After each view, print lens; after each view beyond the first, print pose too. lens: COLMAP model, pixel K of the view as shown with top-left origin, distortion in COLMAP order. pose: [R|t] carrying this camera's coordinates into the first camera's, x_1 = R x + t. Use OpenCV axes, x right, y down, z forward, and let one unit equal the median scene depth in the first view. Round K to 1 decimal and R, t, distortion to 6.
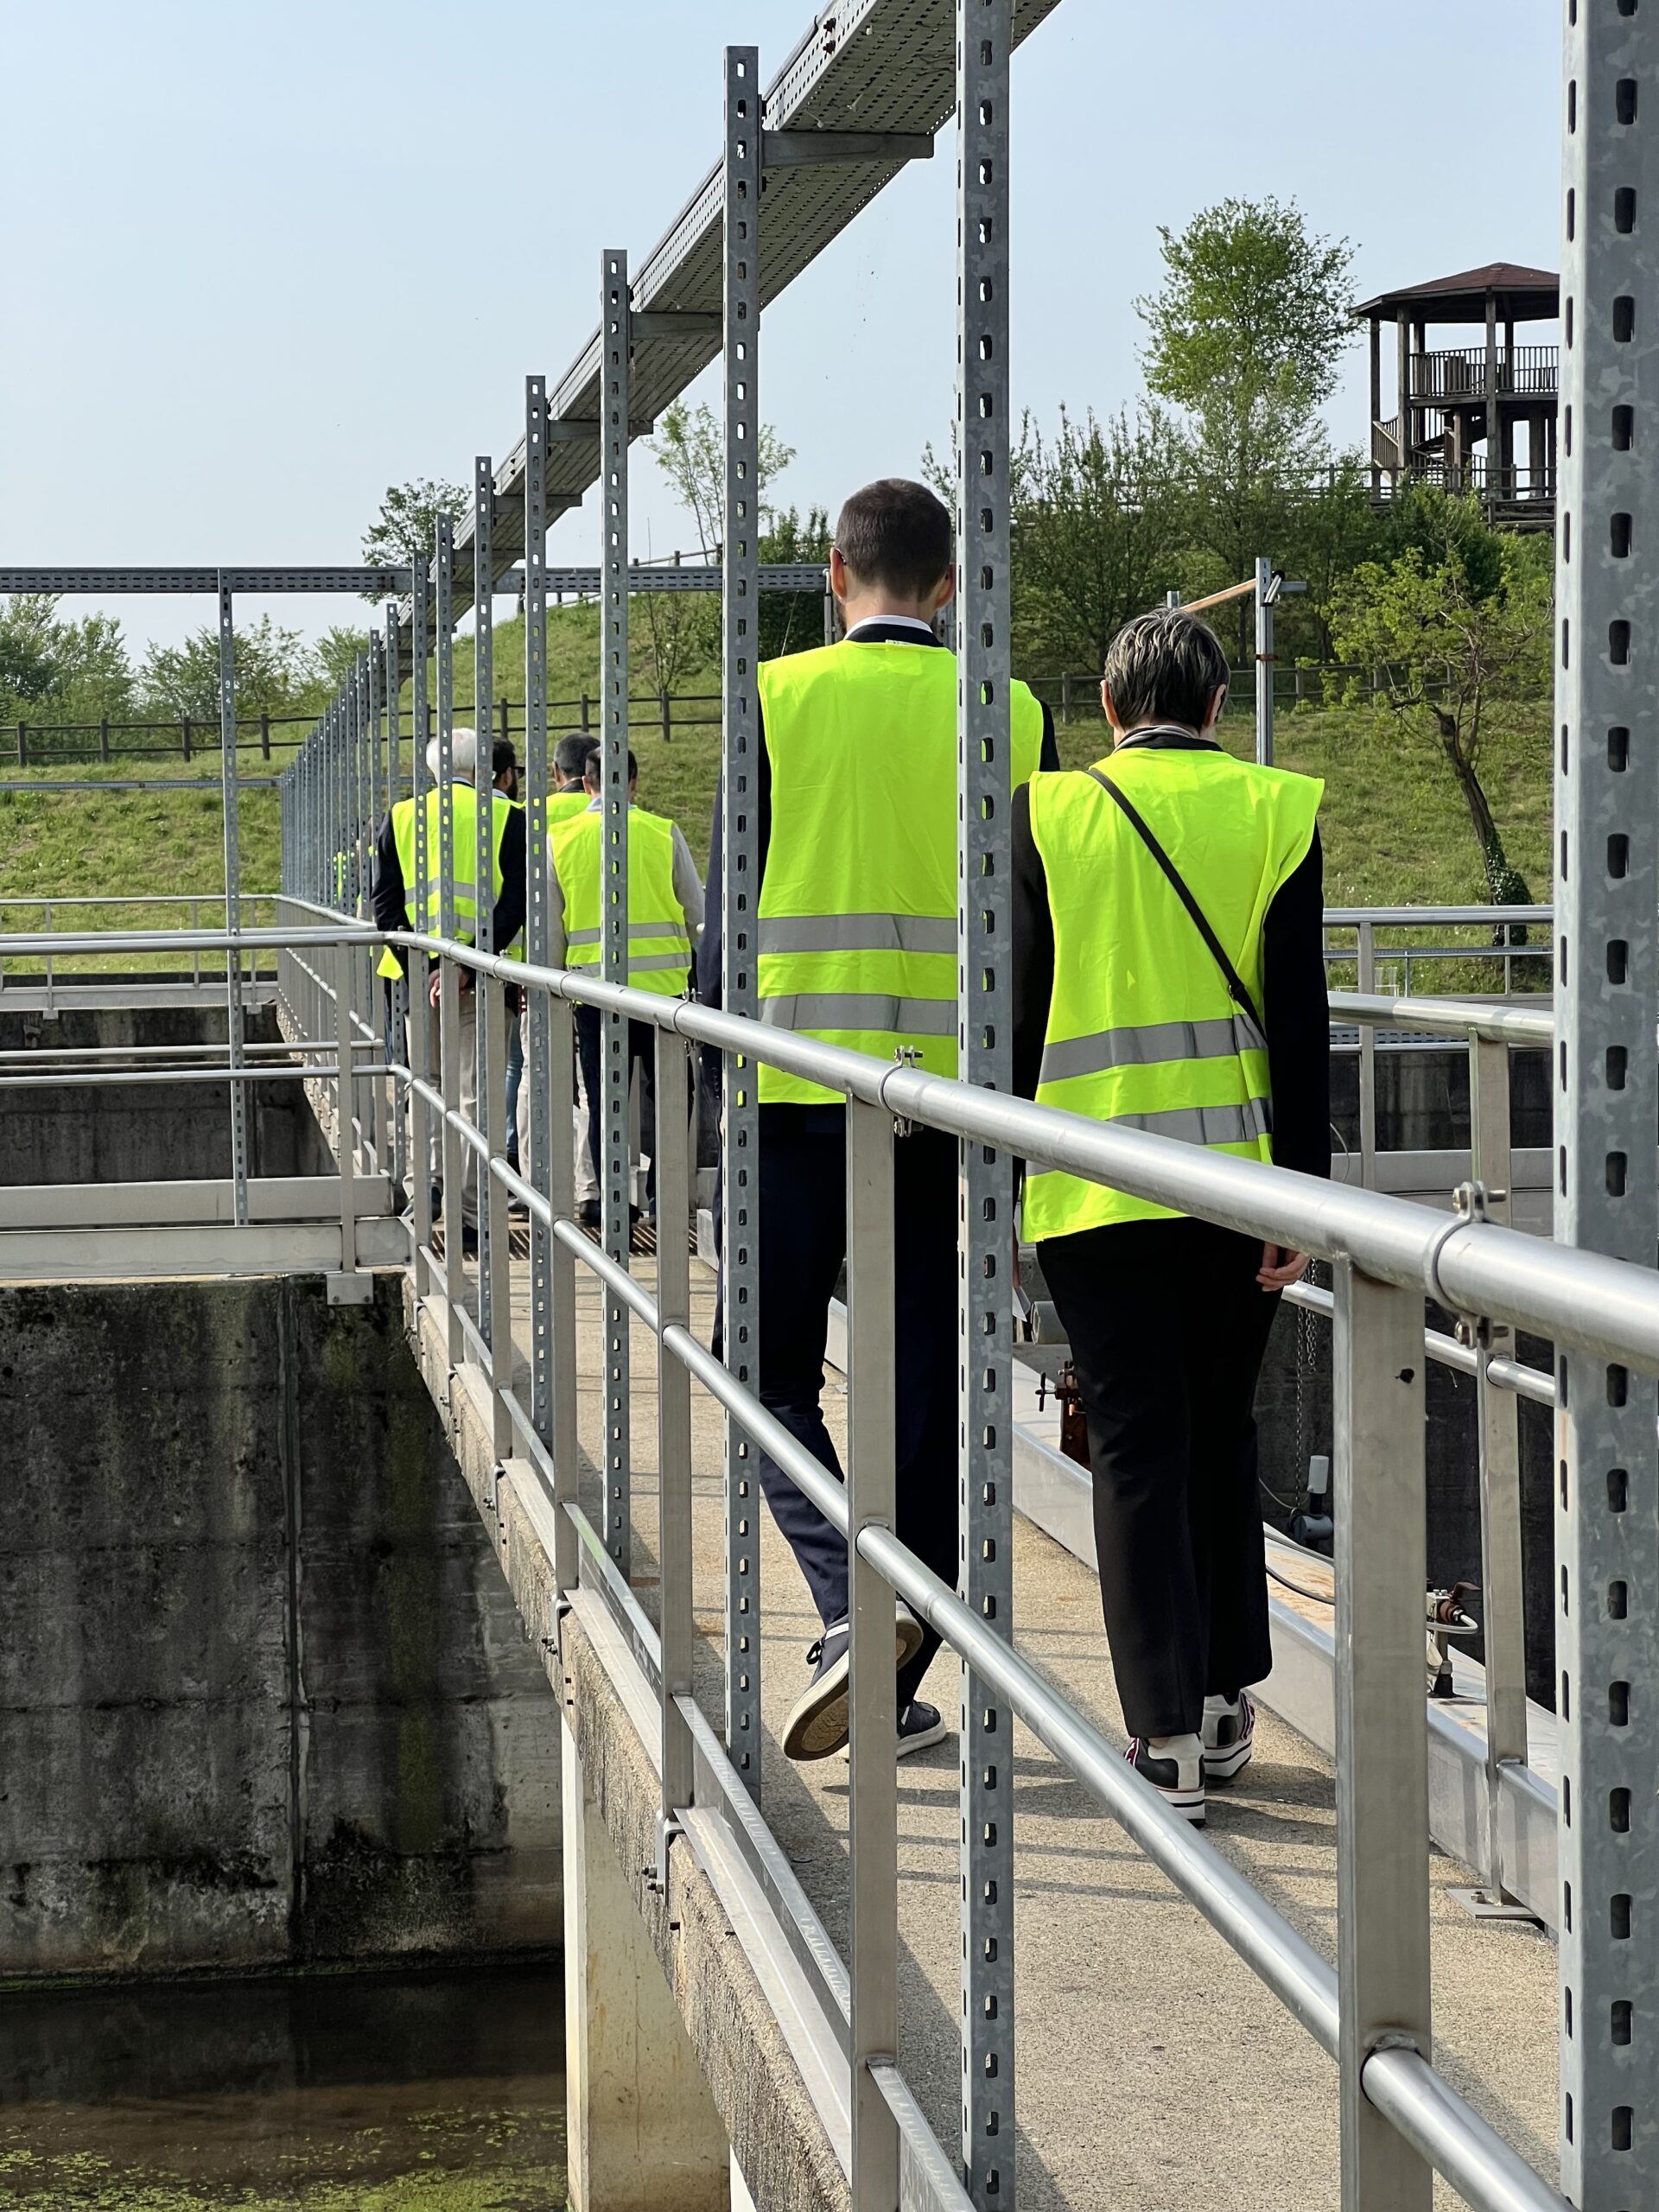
lens RADIAL K [[4878.1, 0, 875.0], [0, 4878.1, 1032.1], [0, 0, 1]] dist [0.177076, 0.000000]
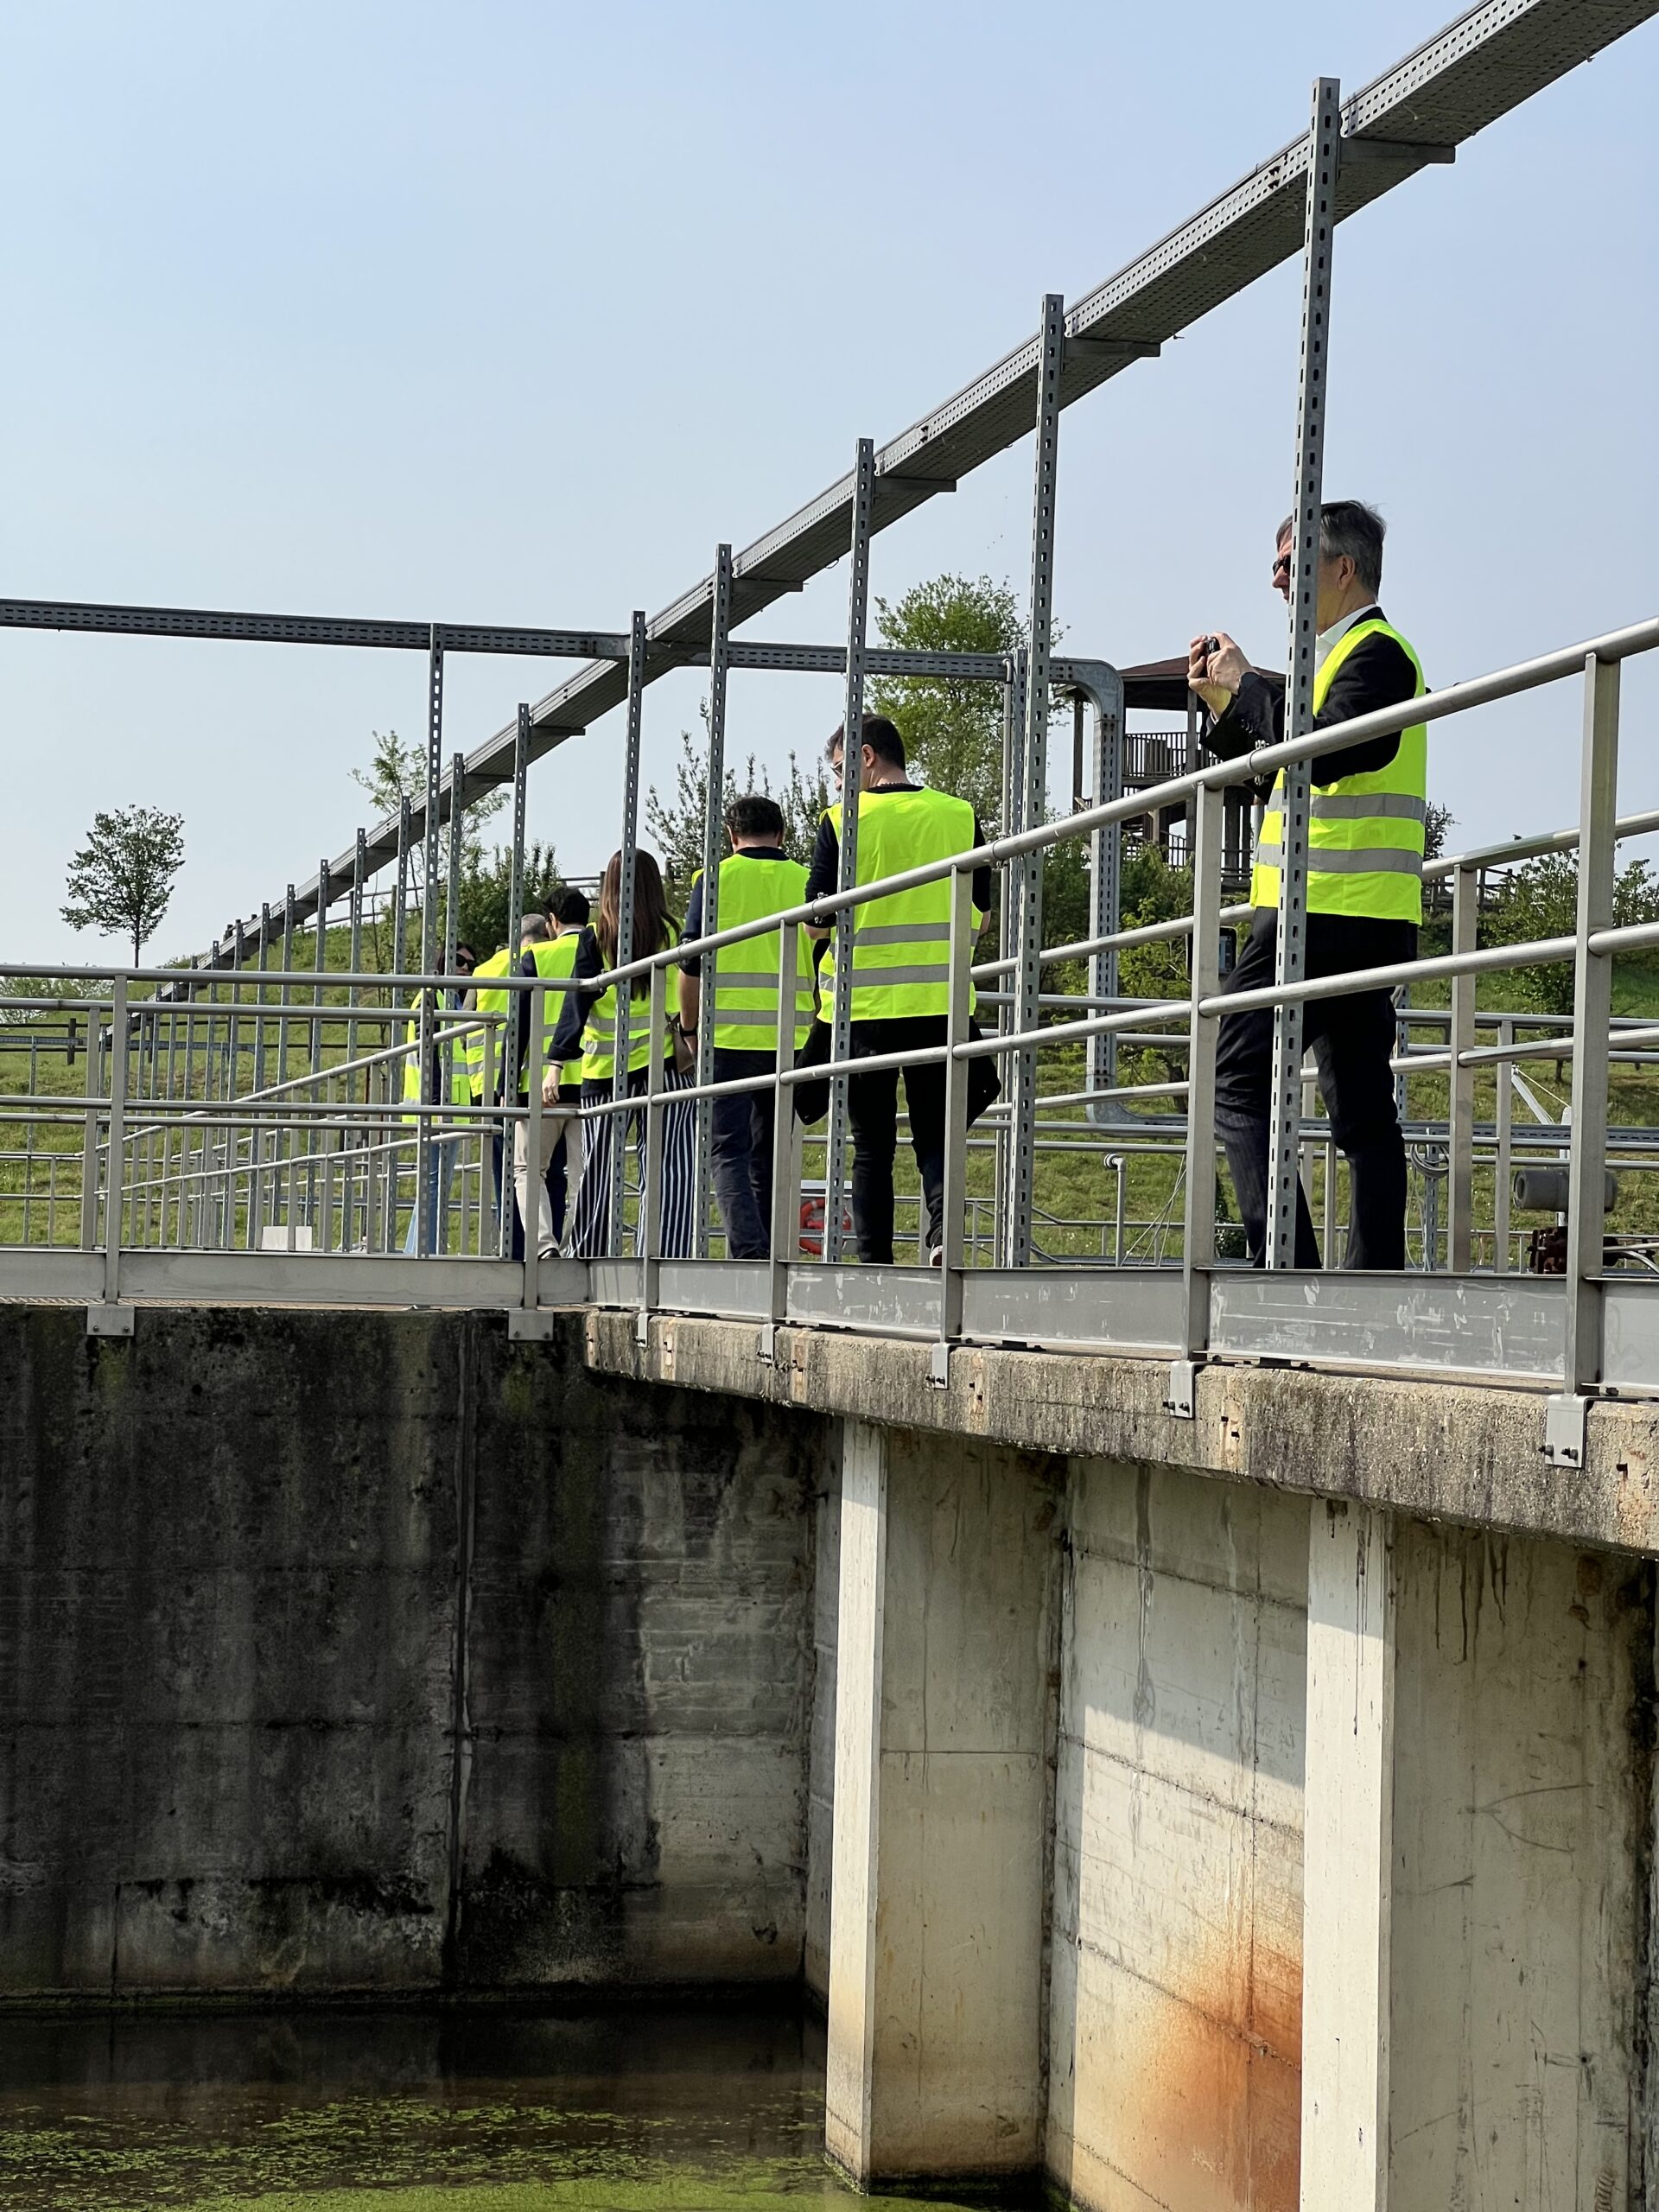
lens RADIAL K [[4878.1, 0, 854.1], [0, 4878.1, 1043.0], [0, 0, 1]] dist [0.177076, 0.000000]
pose [[0.996412, 0.045308, 0.071493, -0.115237], [-0.039563, 0.996023, -0.079831, 0.072368], [-0.074826, 0.076716, 0.994241, -0.026572]]
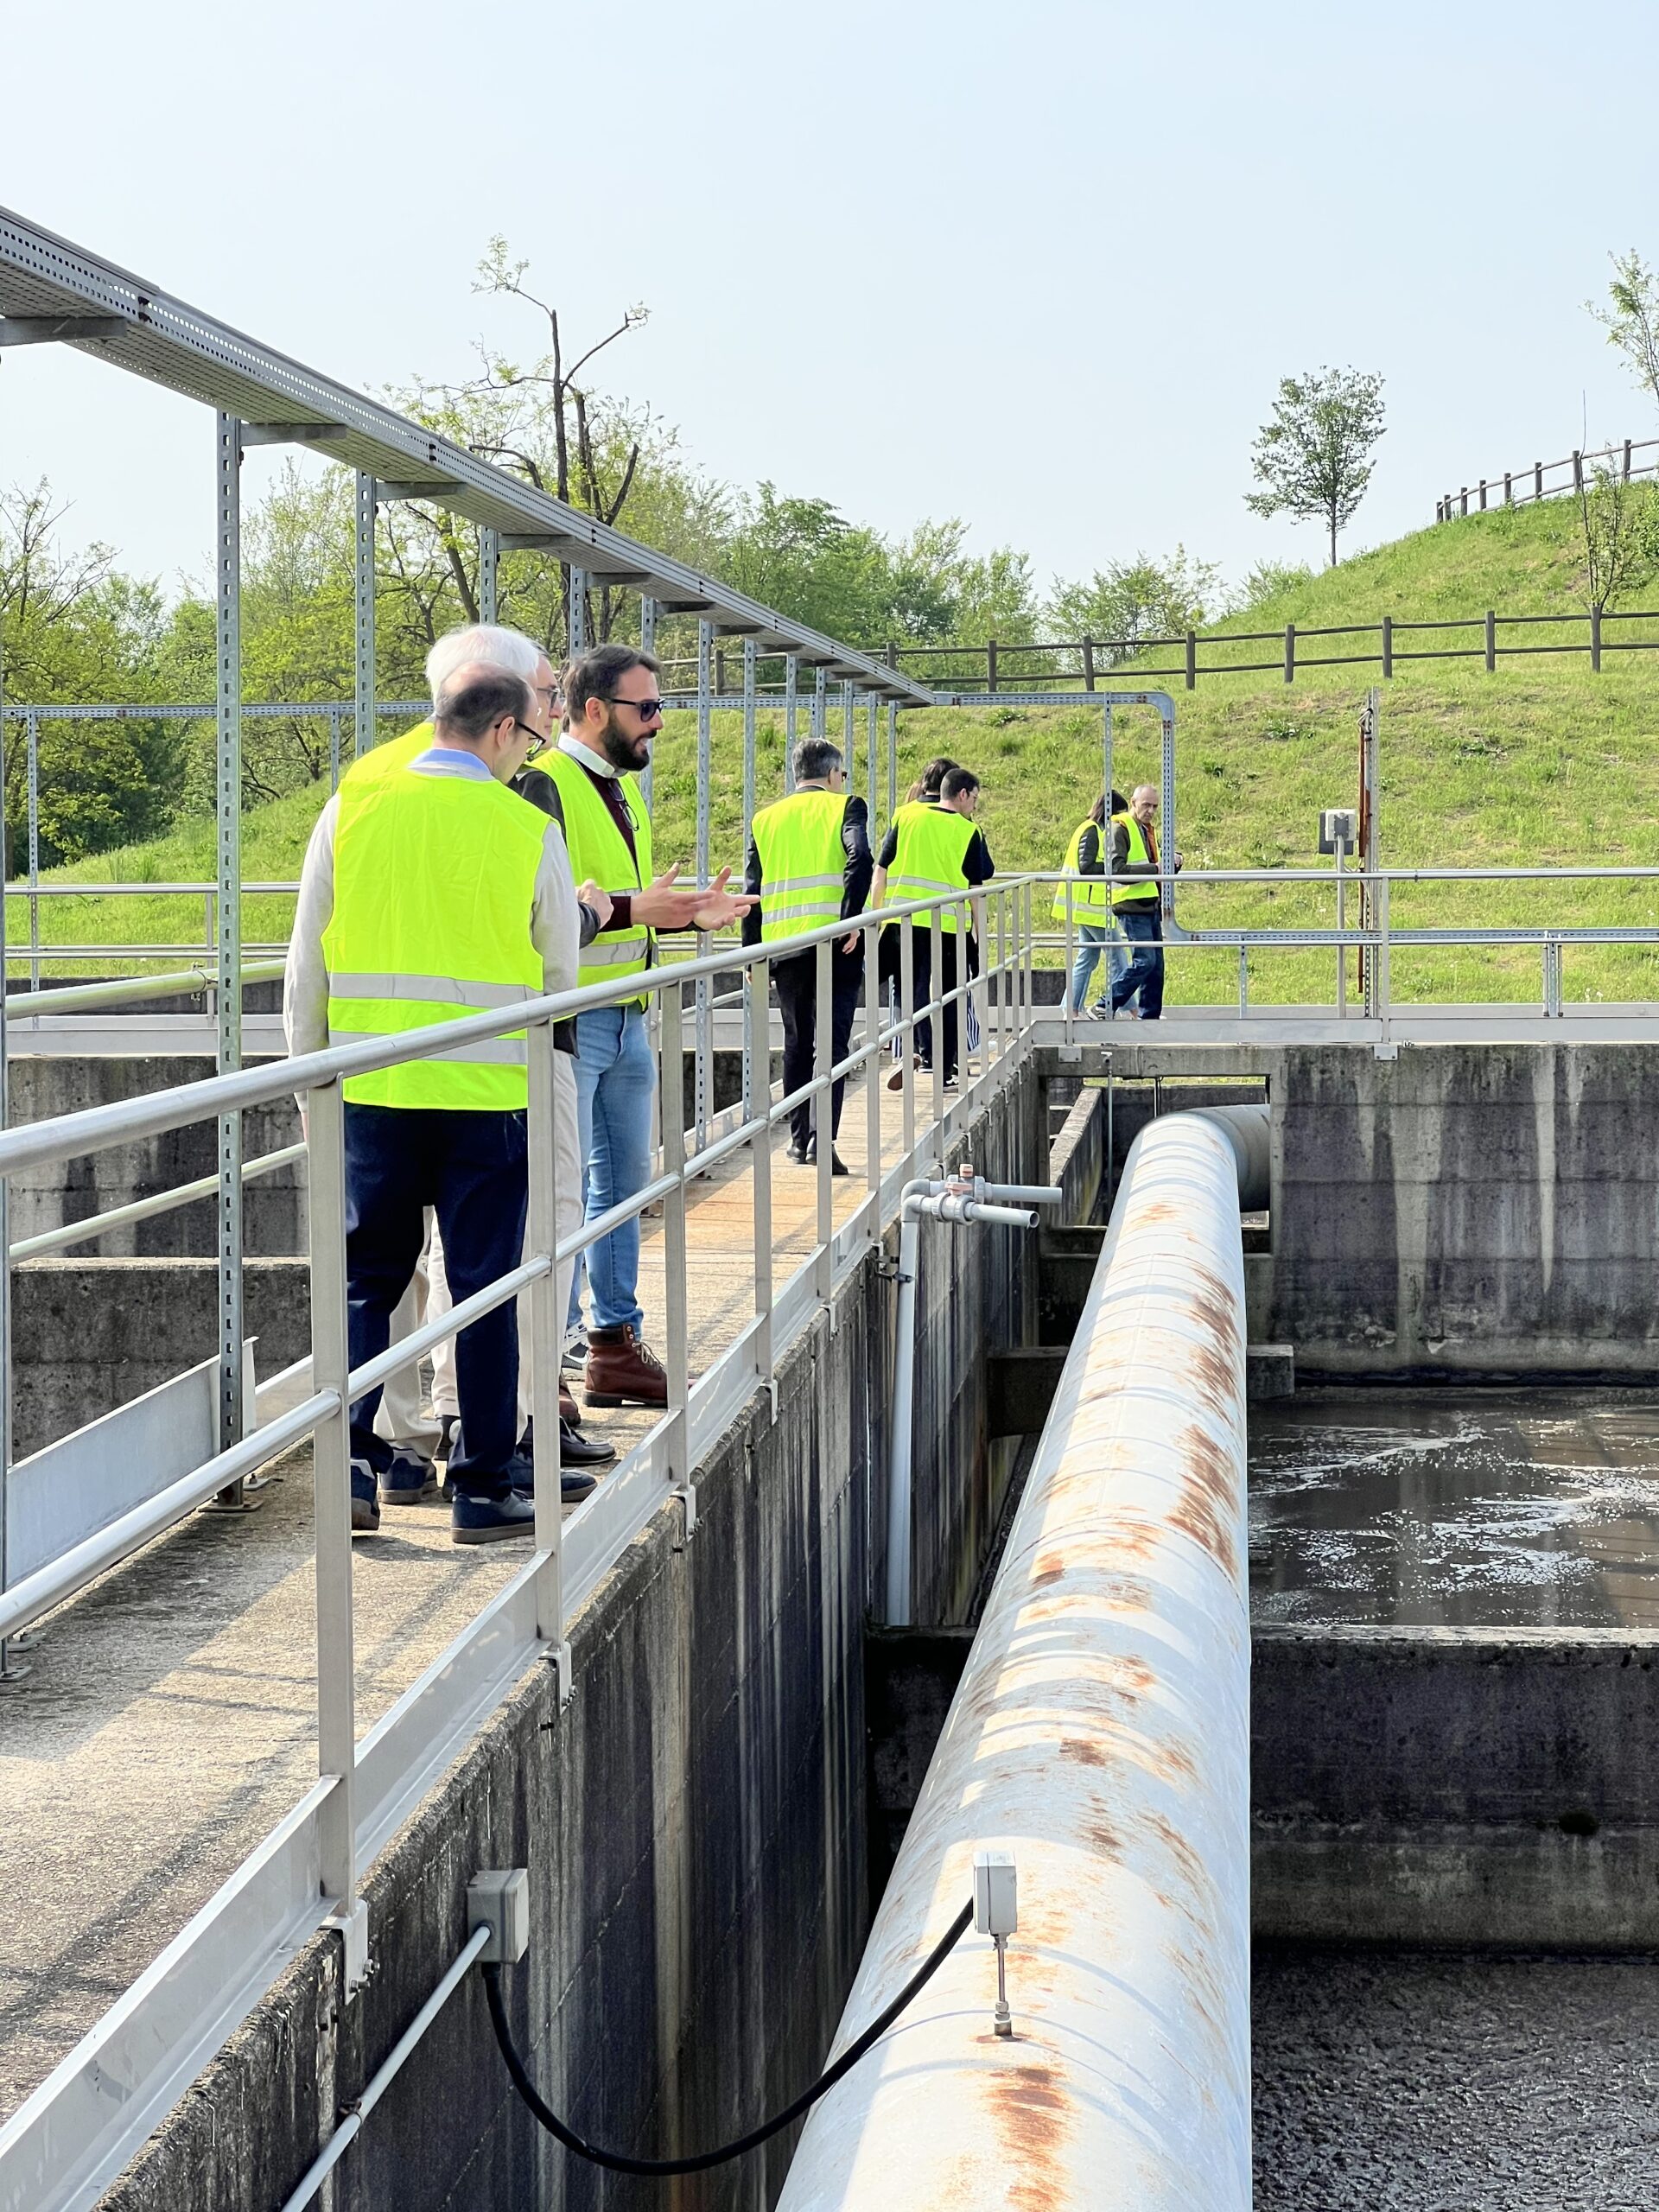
lens RADIAL K [[4878.1, 0, 775.4], [0, 4878.1, 1019.6], [0, 0, 1]] dist [0.177076, 0.000000]
pose [[0.975714, 0.019757, -0.218153, 0.010199], [-0.018383, 0.999796, 0.008326, -0.045137], [0.218273, -0.004114, 0.975879, 1.188322]]
